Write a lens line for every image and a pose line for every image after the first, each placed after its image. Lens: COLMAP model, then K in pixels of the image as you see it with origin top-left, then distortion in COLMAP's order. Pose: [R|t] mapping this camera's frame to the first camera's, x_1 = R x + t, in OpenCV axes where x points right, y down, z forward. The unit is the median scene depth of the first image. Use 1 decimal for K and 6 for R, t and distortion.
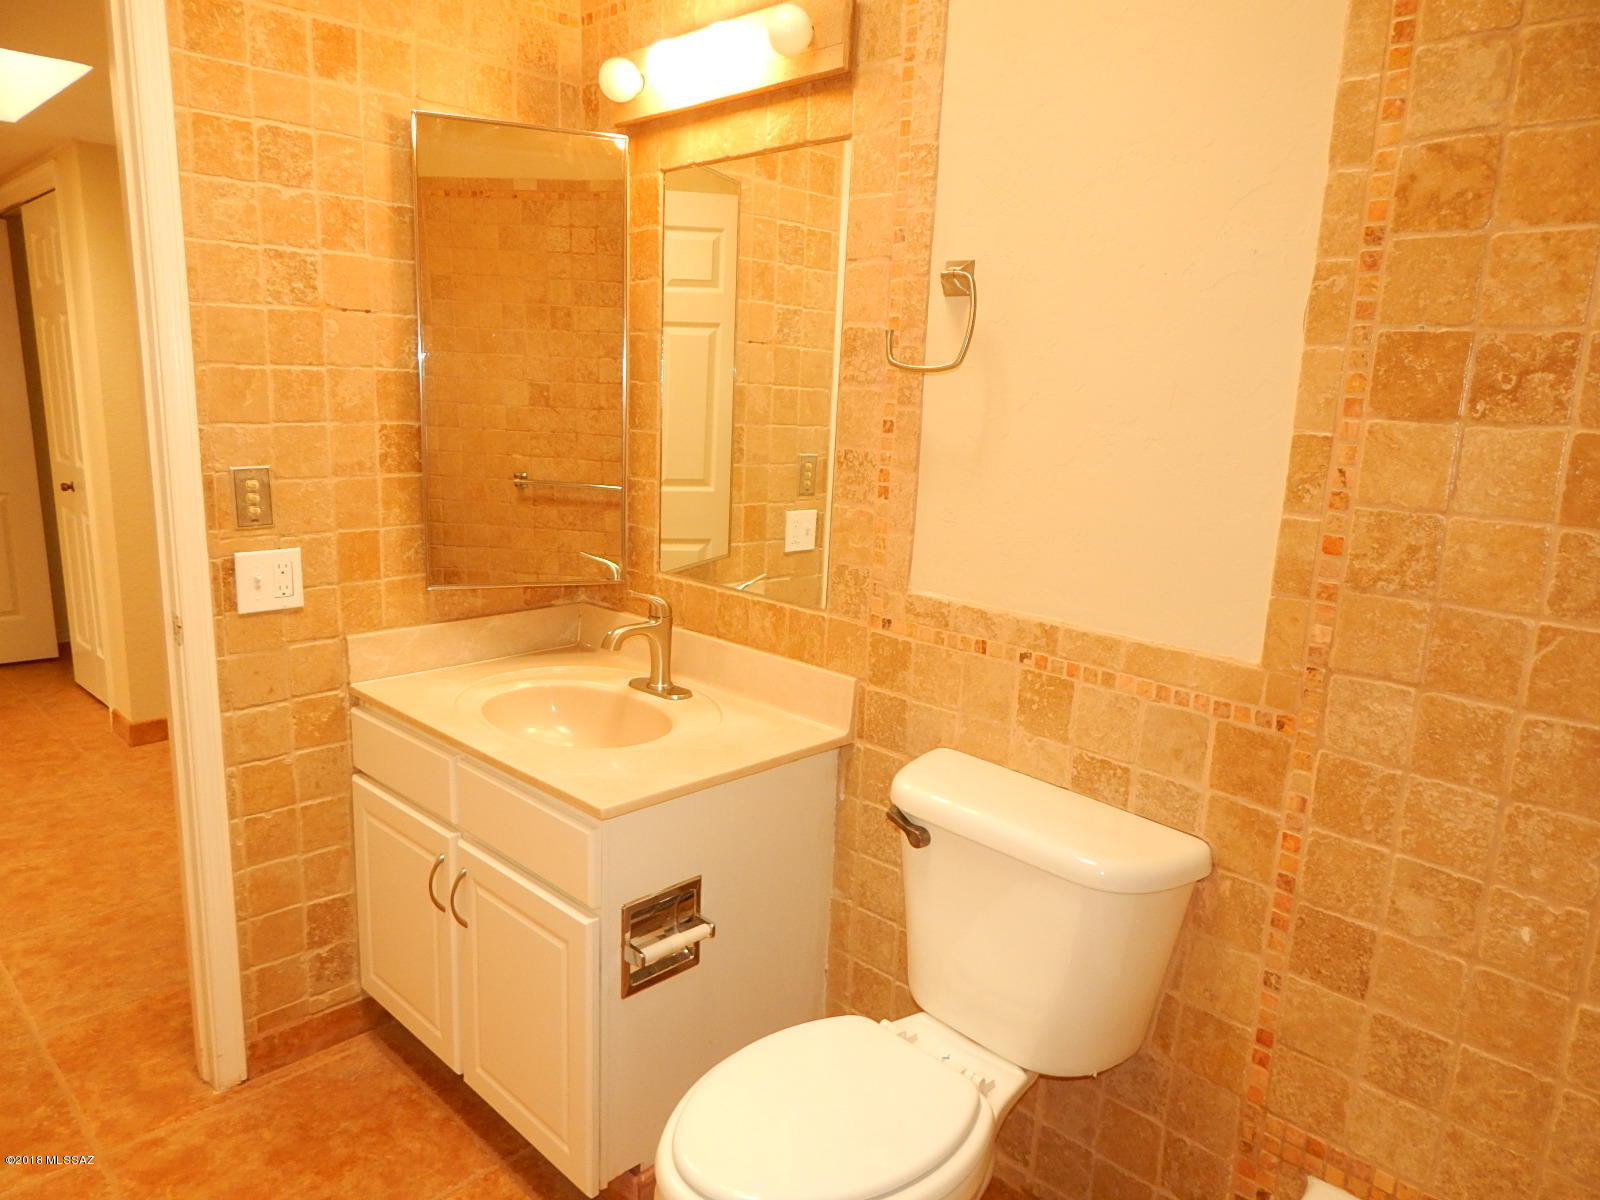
lens RADIAL K [[1057.8, 0, 800.0], [0, 1057.8, 600.0], [0, 0, 1]] dist [0.021533, -0.001108]
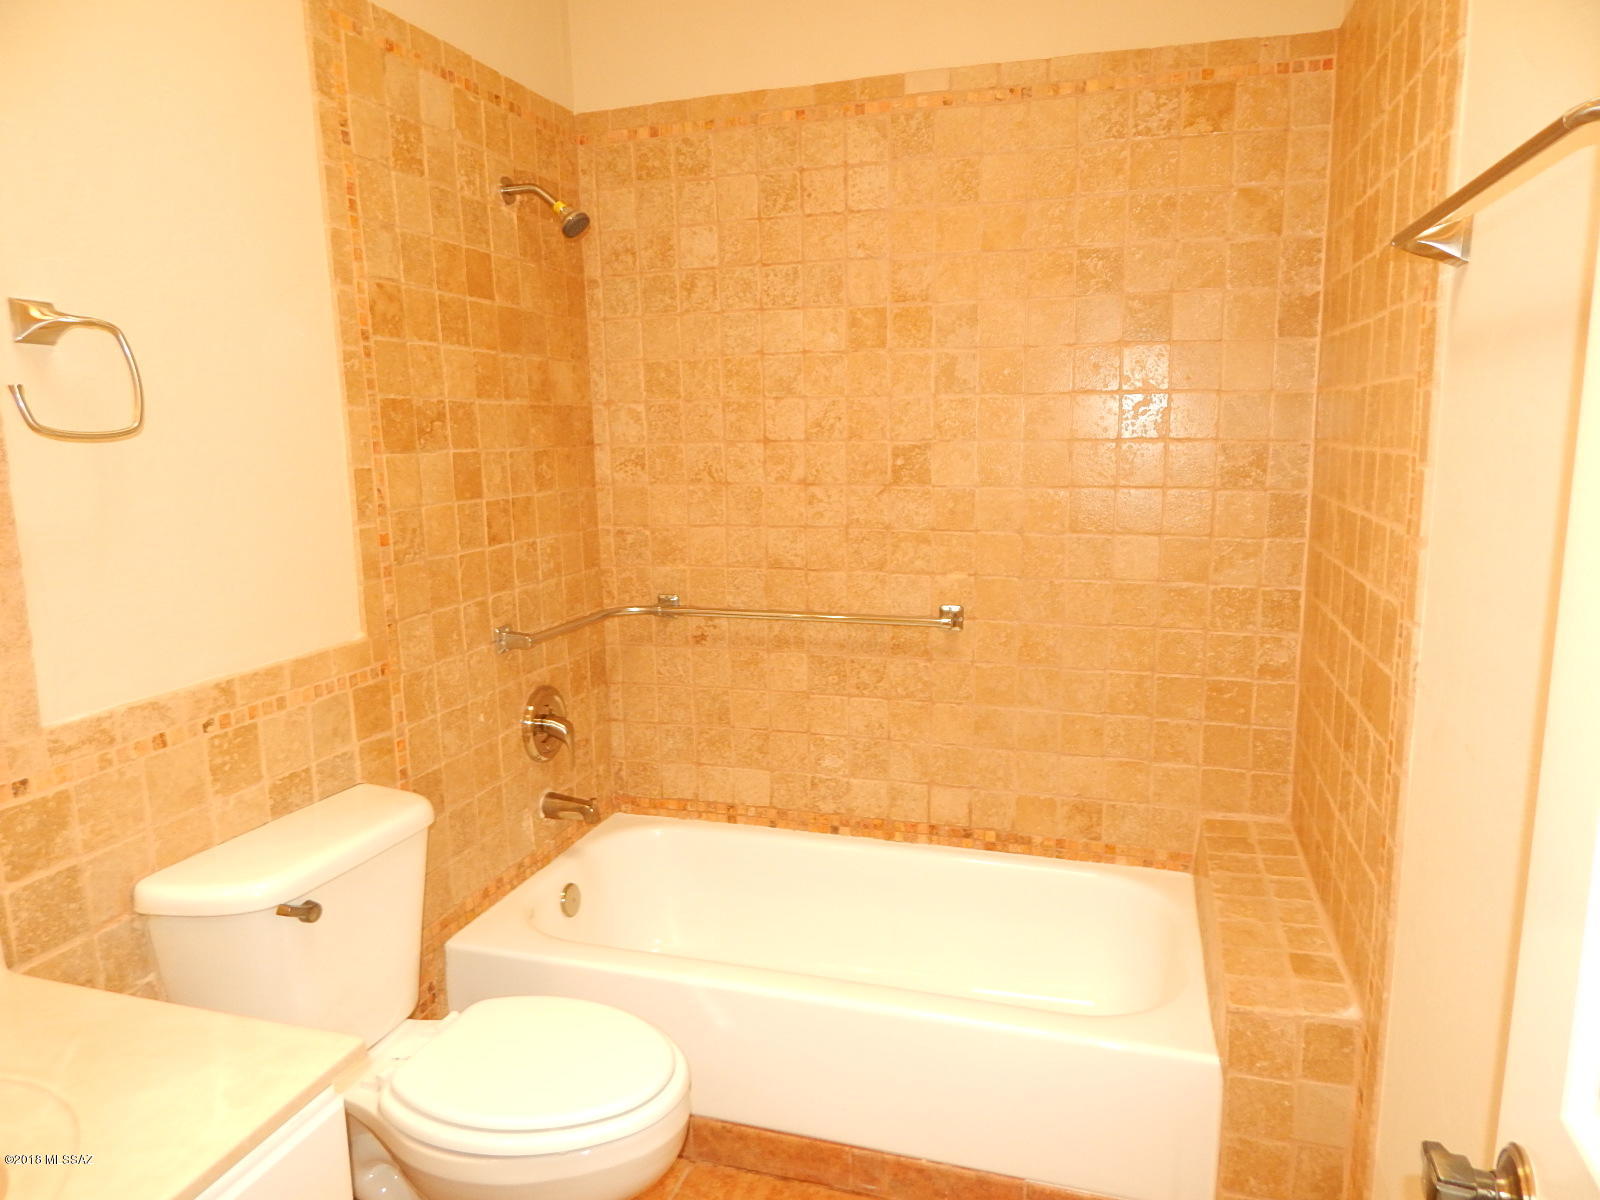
lens RADIAL K [[1057.8, 0, 800.0], [0, 1057.8, 600.0], [0, 0, 1]] dist [0.021533, -0.001108]
pose [[-0.446328, -0.189270, 0.874624, -1.003375], [0.174596, 0.940175, 0.292554, -0.284996], [-0.877671, 0.283281, -0.386581, 1.017838]]
